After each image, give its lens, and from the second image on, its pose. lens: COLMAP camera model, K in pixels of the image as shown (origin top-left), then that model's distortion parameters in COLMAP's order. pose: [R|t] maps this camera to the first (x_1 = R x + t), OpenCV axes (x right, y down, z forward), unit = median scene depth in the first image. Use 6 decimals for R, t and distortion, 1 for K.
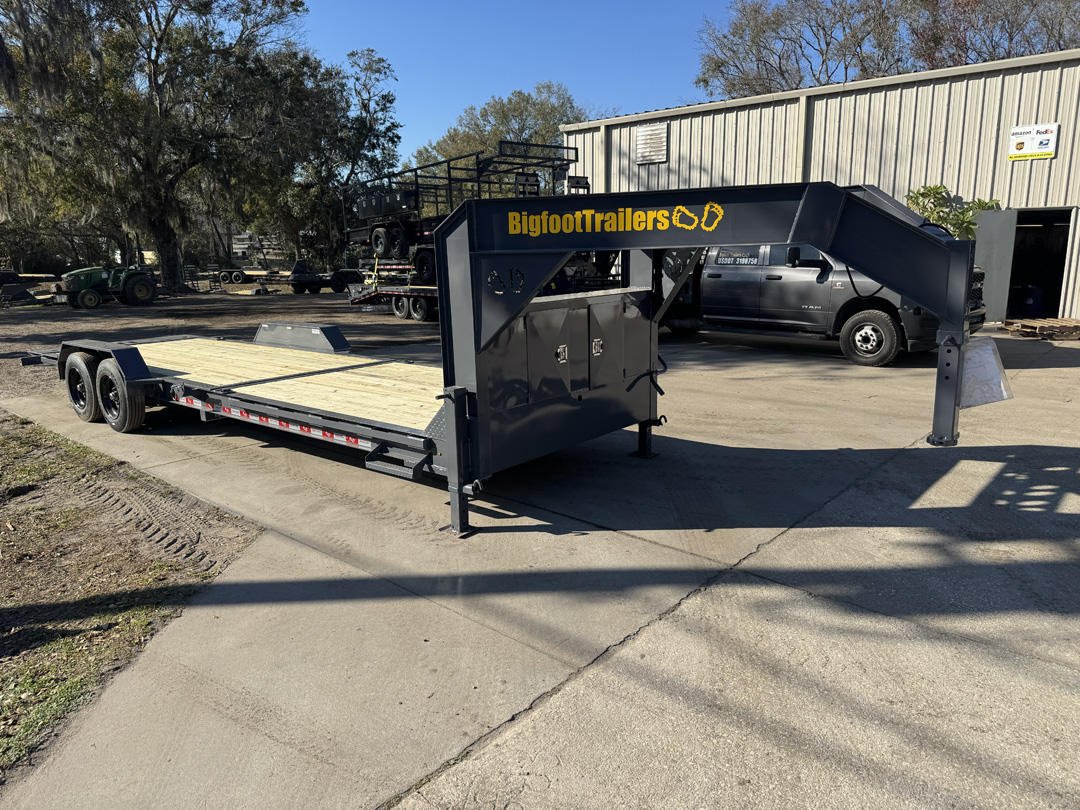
lens RADIAL K [[764.6, 0, 536.1], [0, 764.6, 407.7], [0, 0, 1]] dist [0.108894, -0.146936]
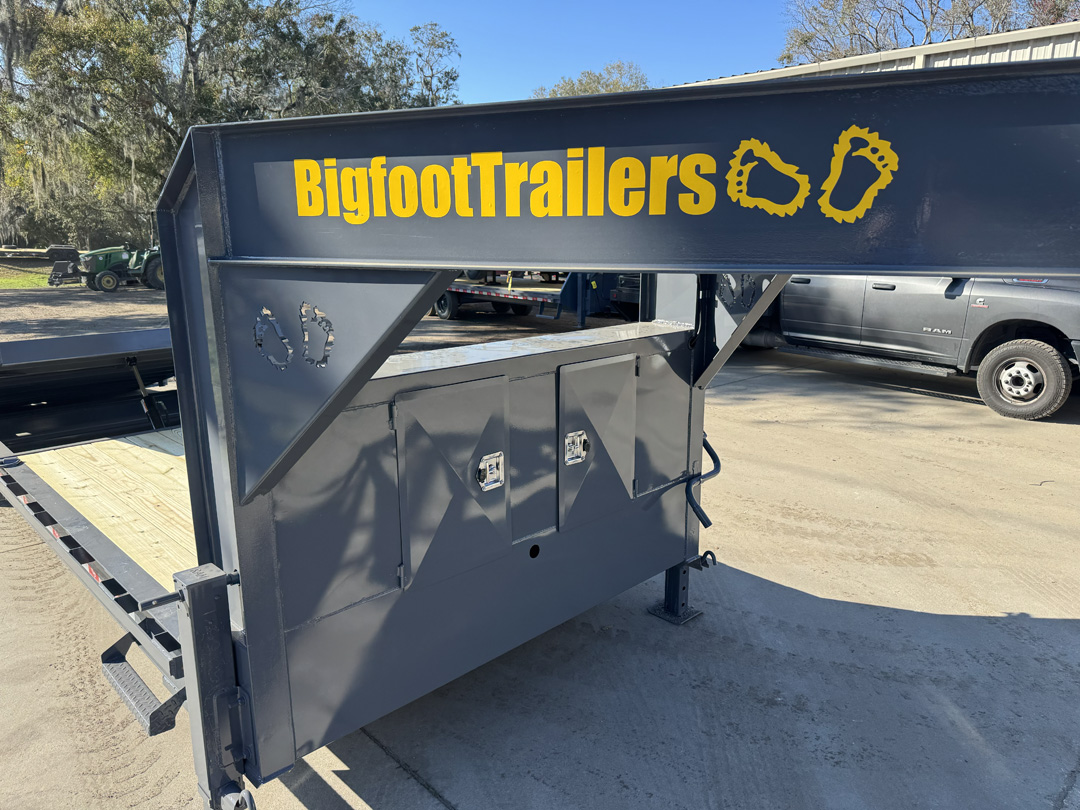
lens RADIAL K [[769.4, 0, 540.0], [0, 769.4, 405.0], [0, 0, 1]] dist [0.073432, -0.114386]
pose [[0.996104, 0.039660, -0.078770, 0.049822], [-0.038595, 0.999142, 0.014998, -0.059703], [0.079297, -0.011899, 0.996780, 0.260536]]
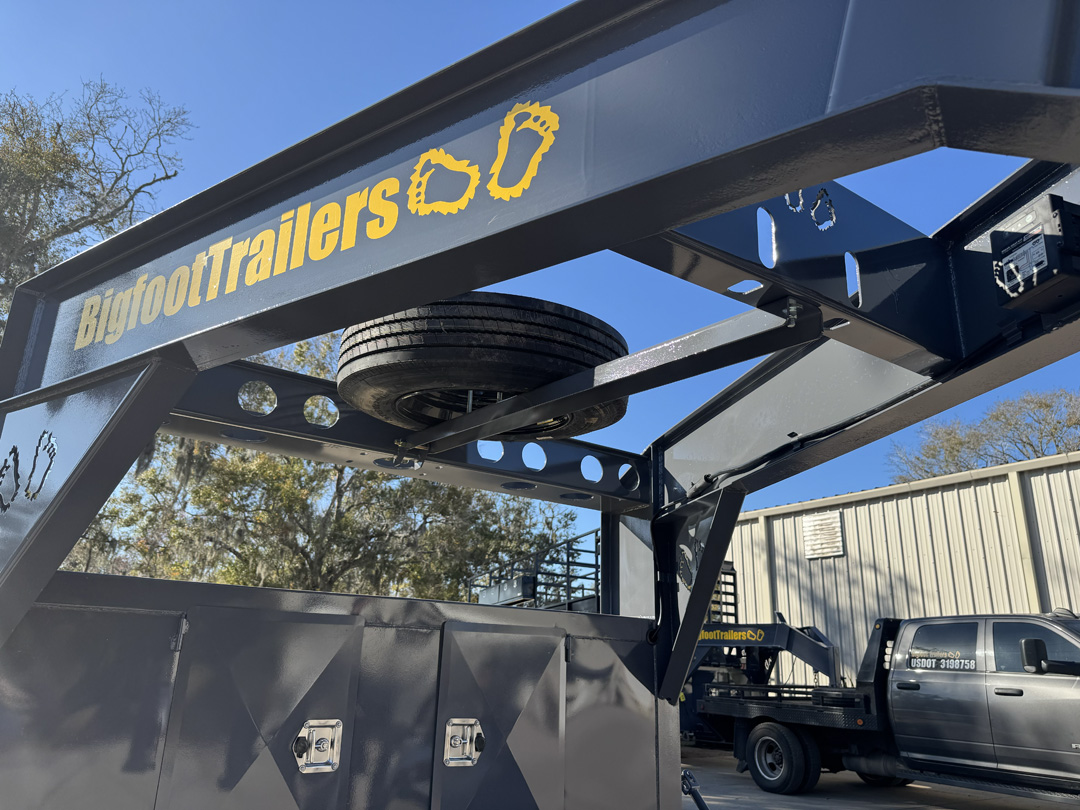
lens RADIAL K [[764.6, 0, 536.1], [0, 764.6, 407.7], [0, 0, 1]] dist [0.108894, -0.146936]
pose [[0.968922, -0.028576, -0.245710, 0.111599], [-0.101840, 0.859136, -0.501511, -0.017383], [0.225430, 0.510948, 0.829526, 0.317697]]
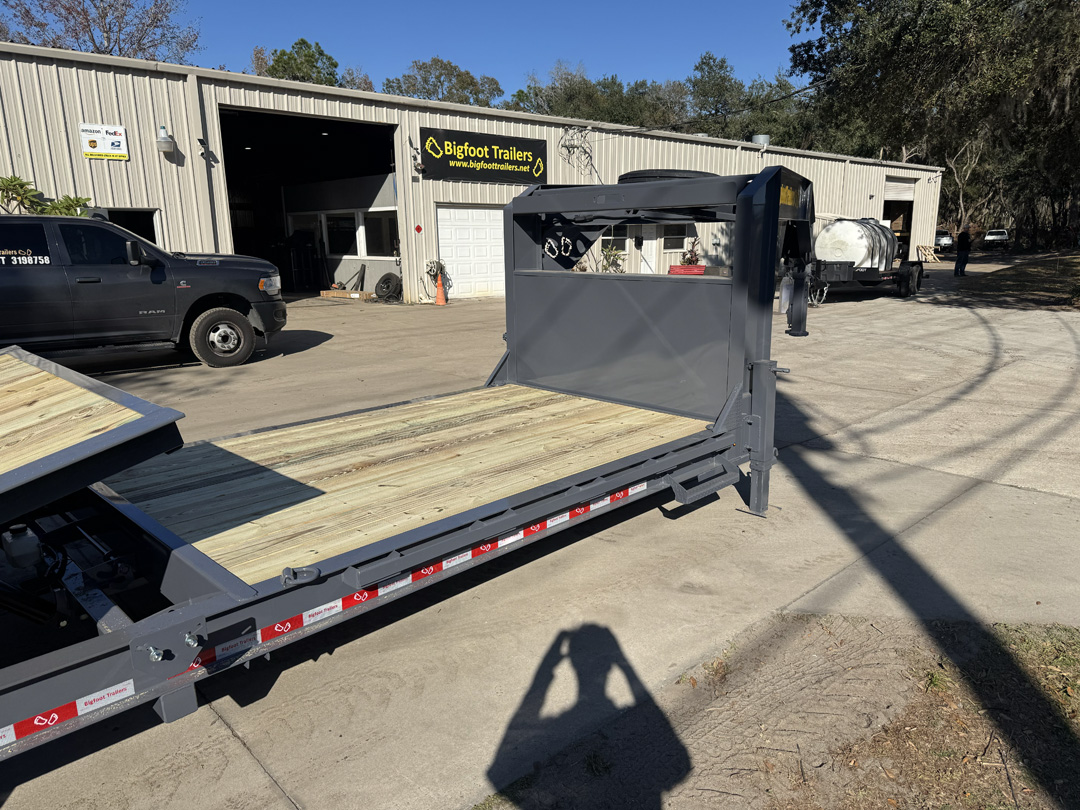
lens RADIAL K [[769.4, 0, 540.0], [0, 769.4, 405.0], [0, 0, 1]] dist [0.073432, -0.114386]
pose [[0.076019, -0.188025, 0.979218, -0.483512], [0.204893, 0.964048, 0.169205, -0.090892], [-0.975828, 0.187772, 0.111811, 0.532436]]
